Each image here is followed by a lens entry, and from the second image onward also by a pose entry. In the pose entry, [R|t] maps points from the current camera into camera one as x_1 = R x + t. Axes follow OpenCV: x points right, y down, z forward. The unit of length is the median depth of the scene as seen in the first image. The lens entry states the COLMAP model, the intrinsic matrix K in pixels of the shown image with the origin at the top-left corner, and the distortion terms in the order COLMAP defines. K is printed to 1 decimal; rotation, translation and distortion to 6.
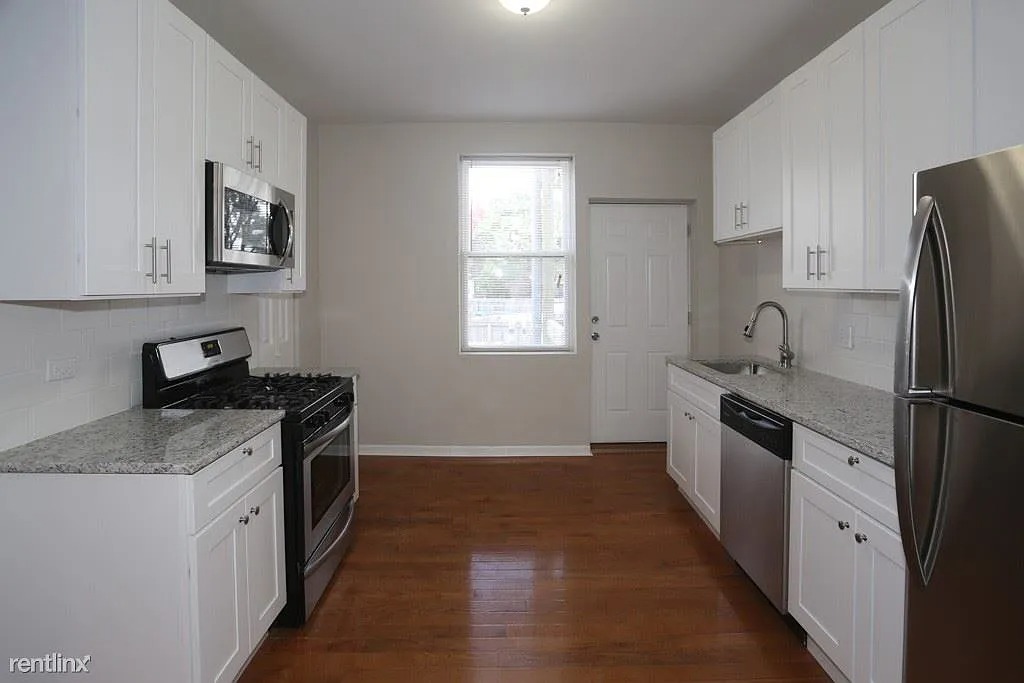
lens RADIAL K [[518.8, 0, 503.3], [0, 518.8, 287.9], [0, 0, 1]] dist [-0.048572, 0.005404]
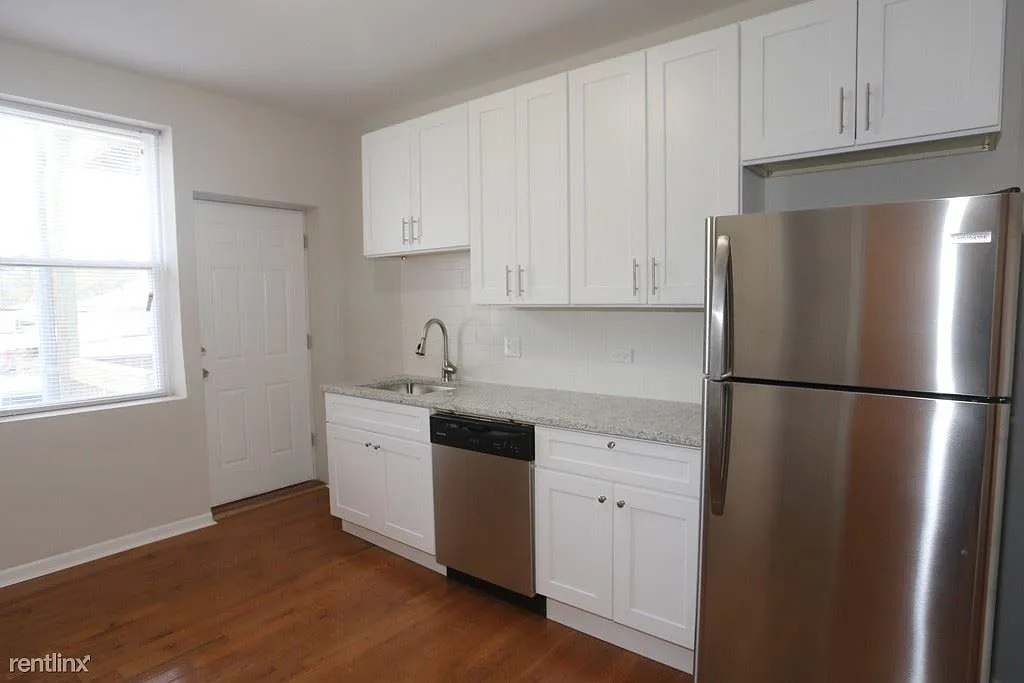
lens RADIAL K [[578.8, 0, 494.8], [0, 578.8, 348.1], [0, 0, 1]] dist [-0.053262, 0.010289]
pose [[0.641380, -0.071670, 0.763868, -0.294621], [0.019126, 0.996811, 0.077467, -0.001560], [-0.766985, -0.035076, 0.640706, 0.183877]]
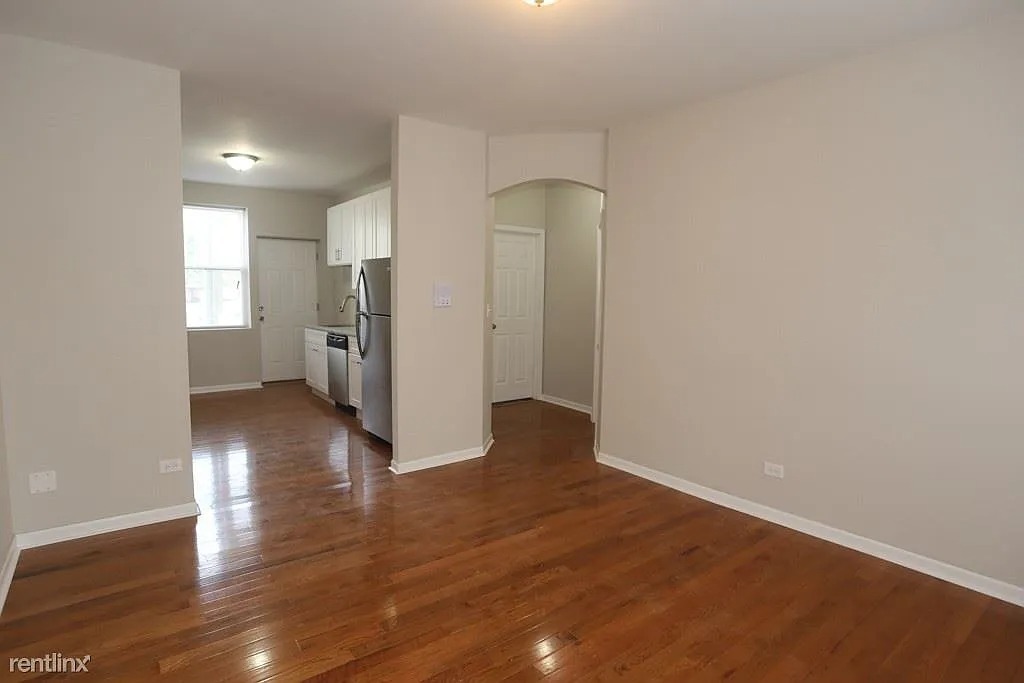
lens RADIAL K [[548.7, 0, 505.8], [0, 548.7, 338.3], [0, 0, 1]] dist [-0.056975, 0.014798]
pose [[0.799958, -0.043095, 0.598507, -0.369409], [-0.006653, 0.996719, 0.080661, 0.018010], [-0.600019, -0.068507, 0.797047, -1.322244]]
